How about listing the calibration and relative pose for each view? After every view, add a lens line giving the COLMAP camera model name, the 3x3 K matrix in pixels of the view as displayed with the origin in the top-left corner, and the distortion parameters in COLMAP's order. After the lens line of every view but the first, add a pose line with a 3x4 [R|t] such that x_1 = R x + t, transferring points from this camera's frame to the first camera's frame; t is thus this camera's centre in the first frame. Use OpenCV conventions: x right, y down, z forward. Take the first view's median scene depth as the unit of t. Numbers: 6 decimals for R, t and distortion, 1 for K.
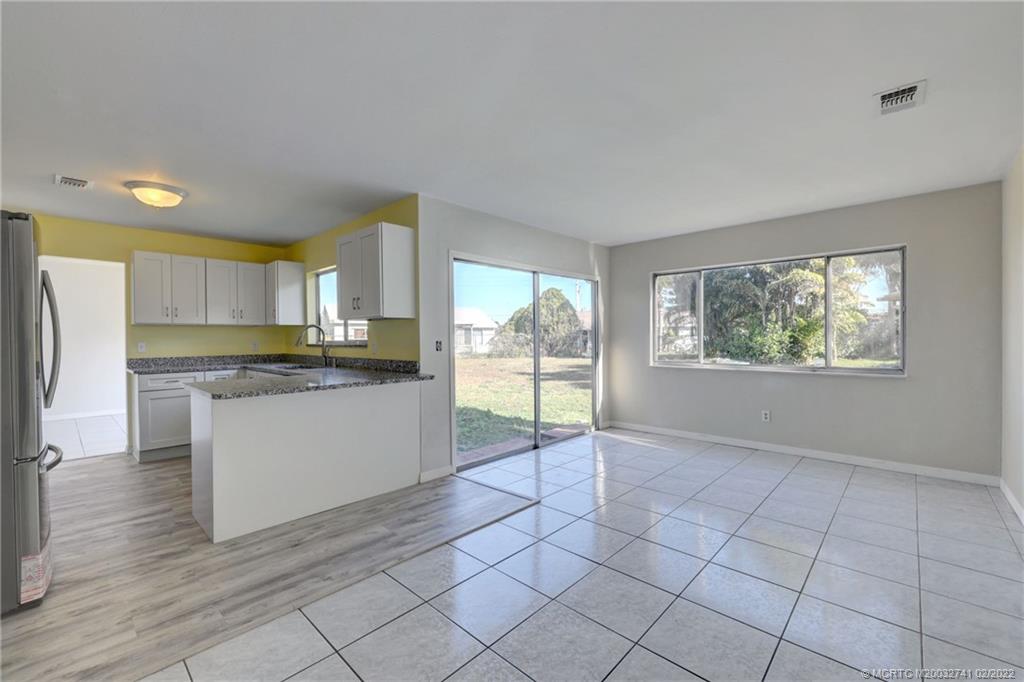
lens RADIAL K [[425.9, 0, 514.1], [0, 425.9, 340.5], [0, 0, 1]] dist [-0.001582, -0.000812]
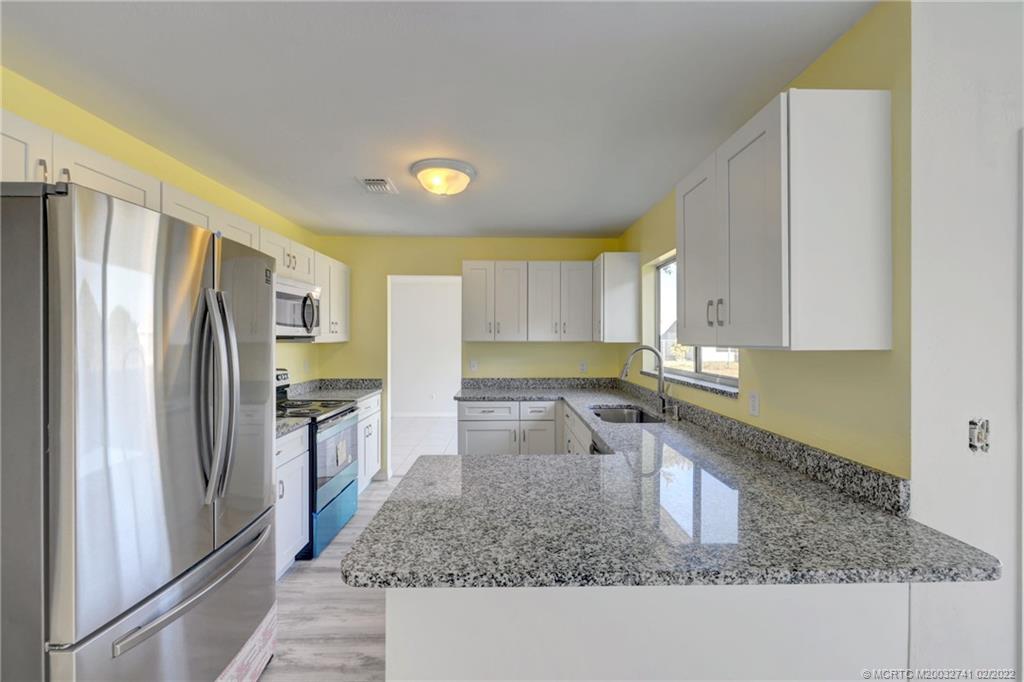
lens RADIAL K [[425.9, 0, 514.1], [0, 425.9, 340.5], [0, 0, 1]] dist [-0.001582, -0.000812]
pose [[0.694703, 0.012158, -0.719194, -0.187399], [-0.012238, 0.999912, 0.005082, -0.055056], [0.719192, 0.005271, 0.694791, 0.514943]]
